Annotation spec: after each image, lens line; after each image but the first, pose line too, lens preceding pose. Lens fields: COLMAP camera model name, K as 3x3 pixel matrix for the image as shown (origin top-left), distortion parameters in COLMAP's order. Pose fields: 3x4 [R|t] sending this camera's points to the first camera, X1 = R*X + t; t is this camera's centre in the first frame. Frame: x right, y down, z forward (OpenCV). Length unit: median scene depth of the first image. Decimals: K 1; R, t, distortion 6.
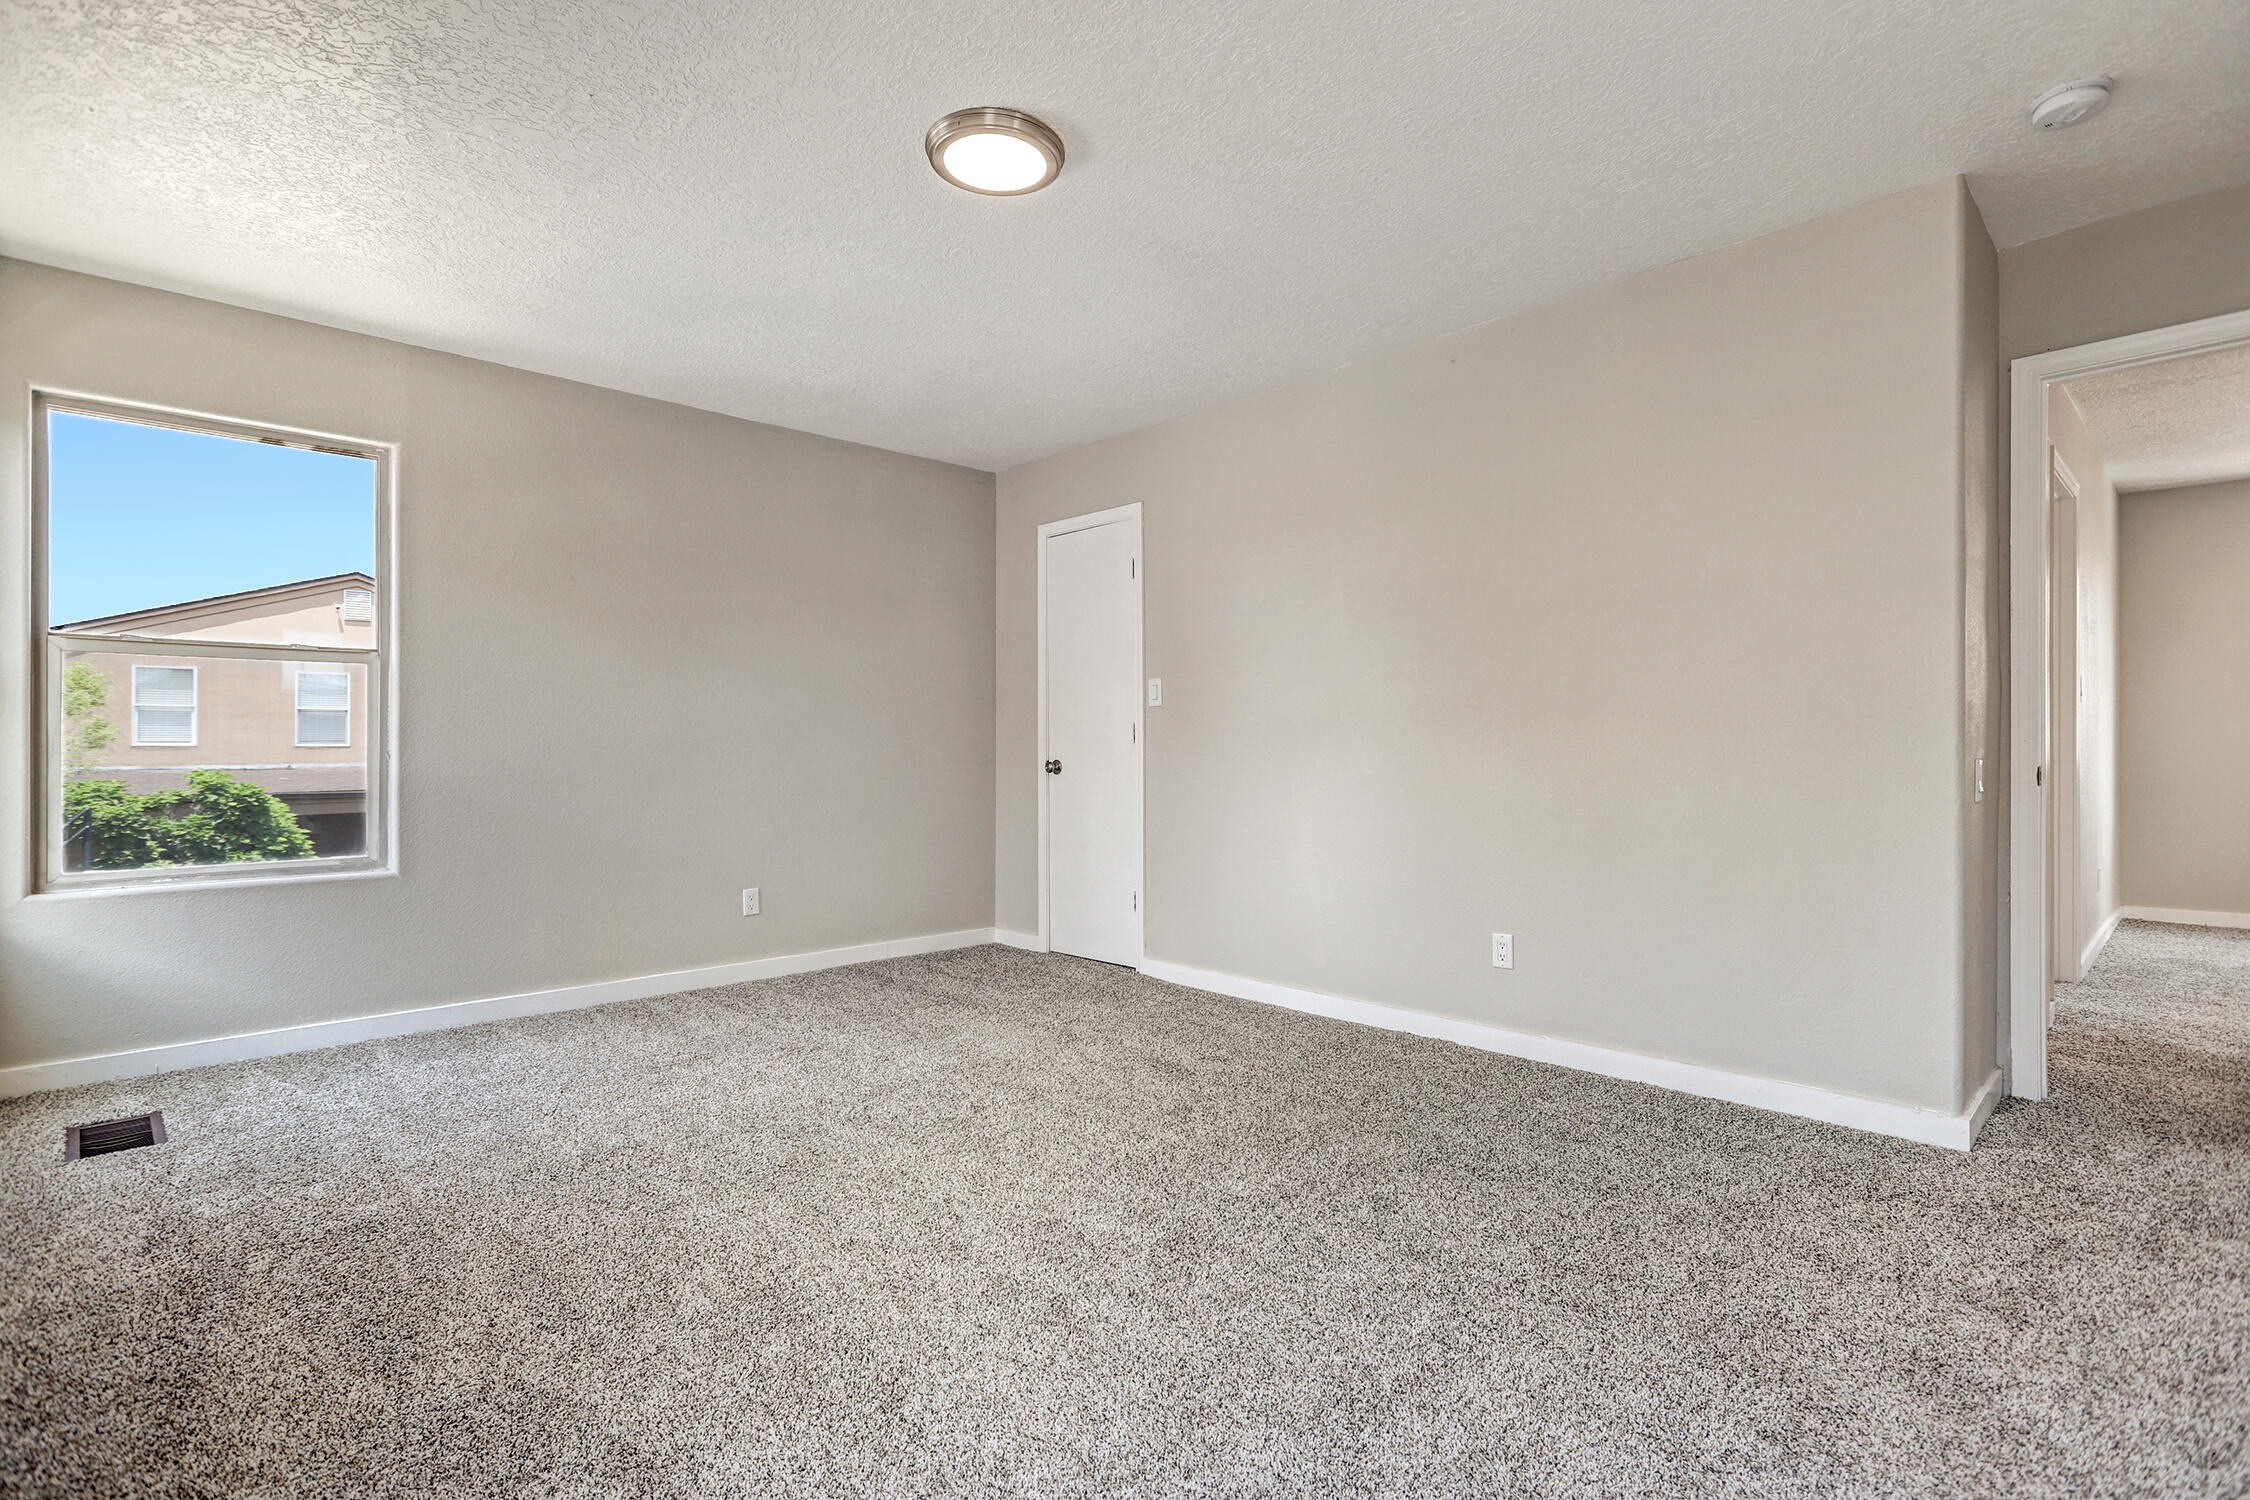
lens RADIAL K [[1078.5, 0, 1125.0], [0, 1078.5, 750.0], [0, 0, 1]] dist [0.002145, 0.001954]
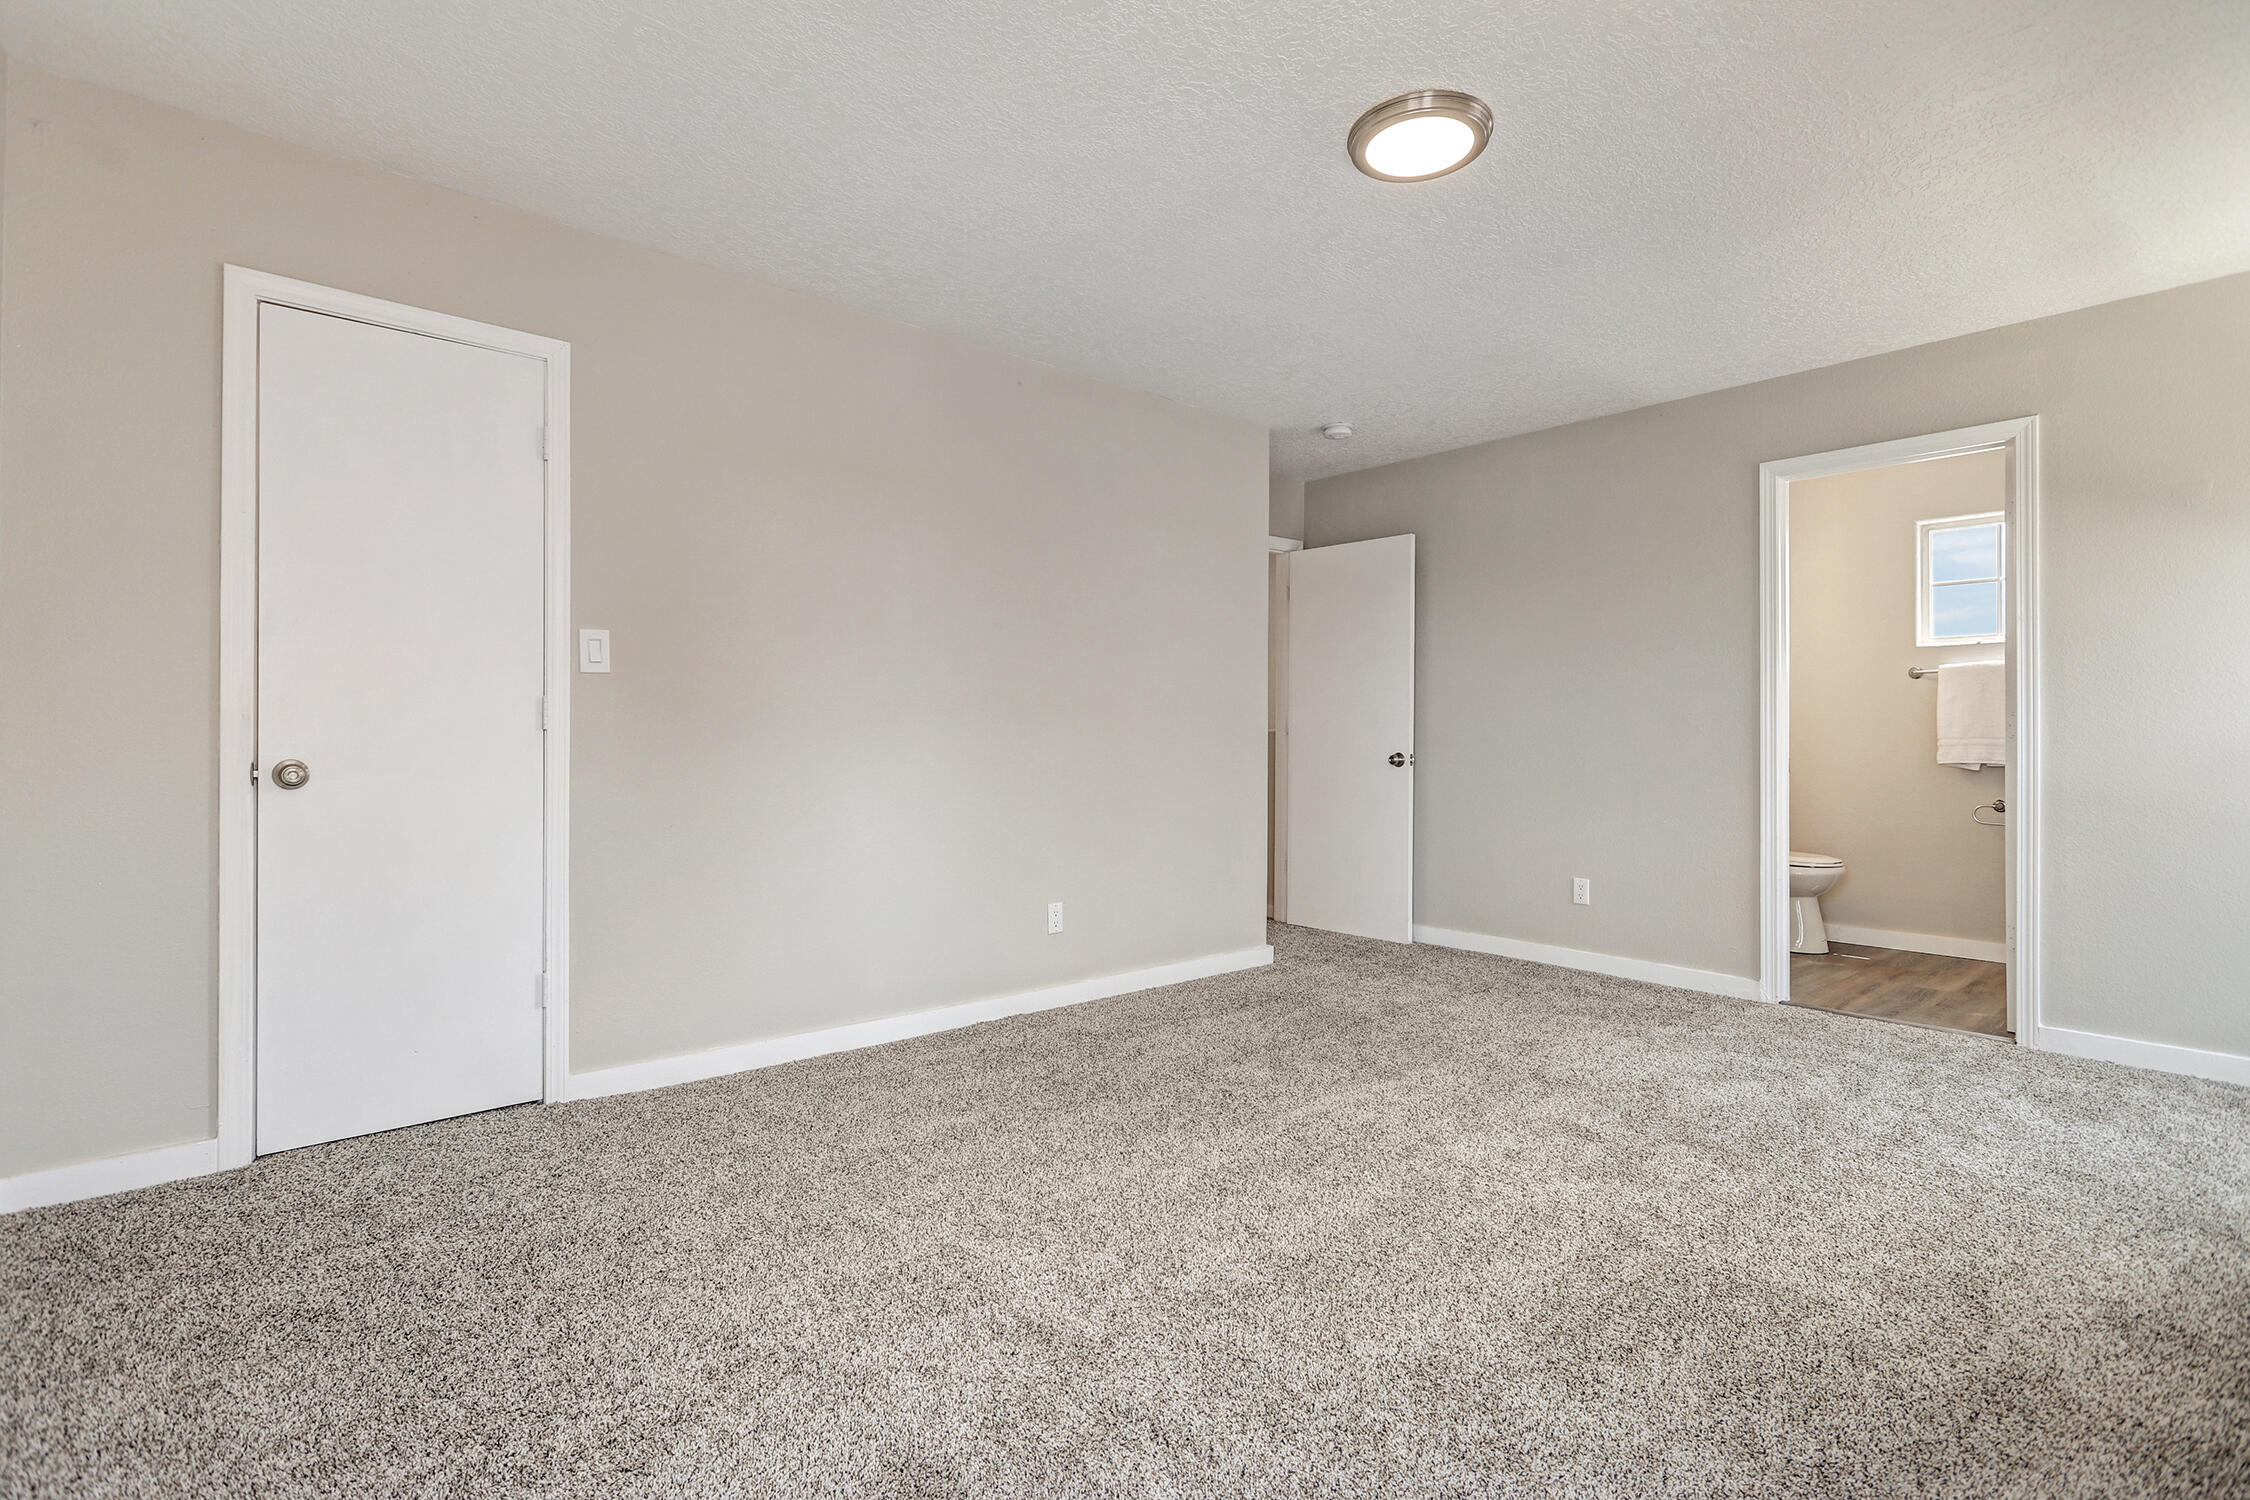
lens RADIAL K [[1077.6, 0, 1126.6], [0, 1077.6, 746.6], [0, 0, 1]] dist [0.002949, 0.001443]
pose [[0.048838, 0.005183, 0.998793, -0.594073], [0.003284, 0.999980, -0.005350, 0.007608], [-0.998801, 0.003541, 0.048820, 0.651863]]
